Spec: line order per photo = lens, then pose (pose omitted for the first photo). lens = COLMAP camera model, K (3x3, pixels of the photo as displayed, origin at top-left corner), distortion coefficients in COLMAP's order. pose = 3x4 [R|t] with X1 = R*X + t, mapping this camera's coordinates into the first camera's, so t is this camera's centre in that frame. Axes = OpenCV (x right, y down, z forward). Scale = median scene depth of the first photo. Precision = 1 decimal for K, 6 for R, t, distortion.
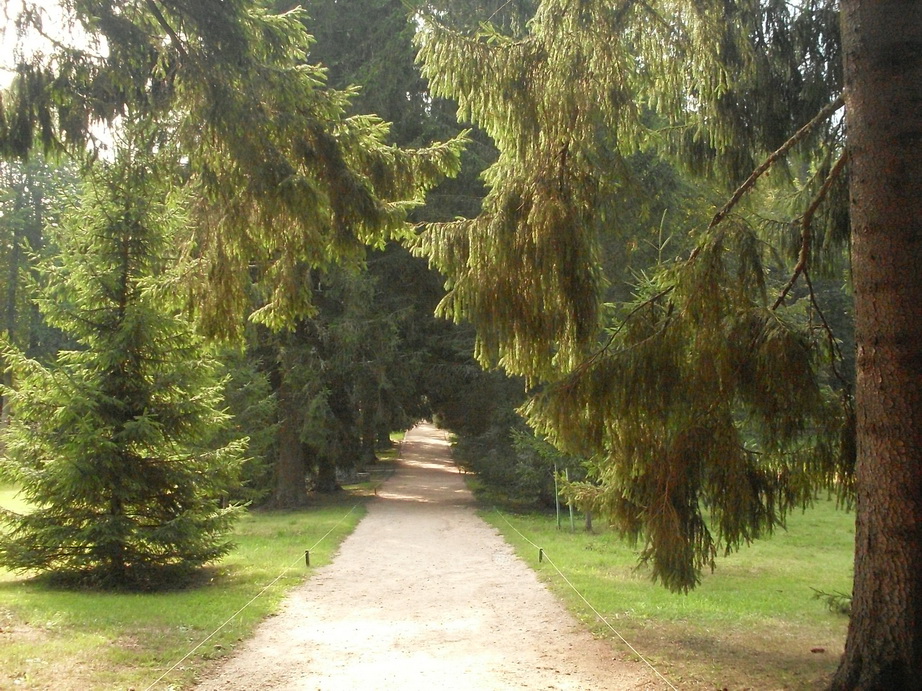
lens RADIAL K [[1007.6, 0, 457.4], [0, 1007.6, 330.9], [0, 0, 1]] dist [-0.230684, 0.290554]
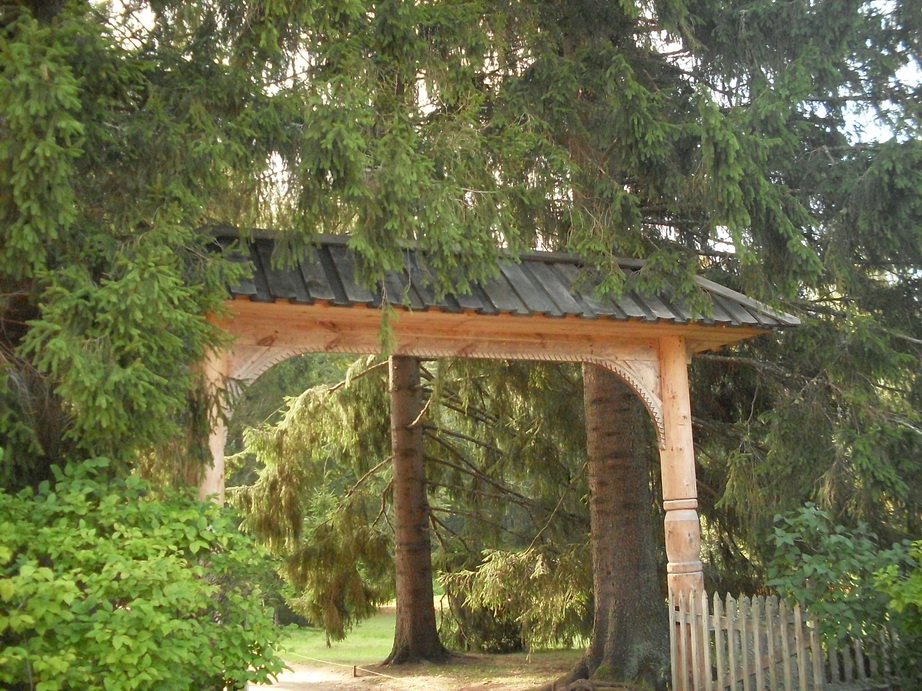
lens RADIAL K [[1007.6, 0, 457.4], [0, 1007.6, 330.9], [0, 0, 1]] dist [-0.230684, 0.290554]
pose [[0.942753, 0.040803, 0.330988, -0.339504], [0.009008, 0.989009, -0.147580, -0.135720], [-0.333371, 0.142113, 0.932023, -1.505422]]
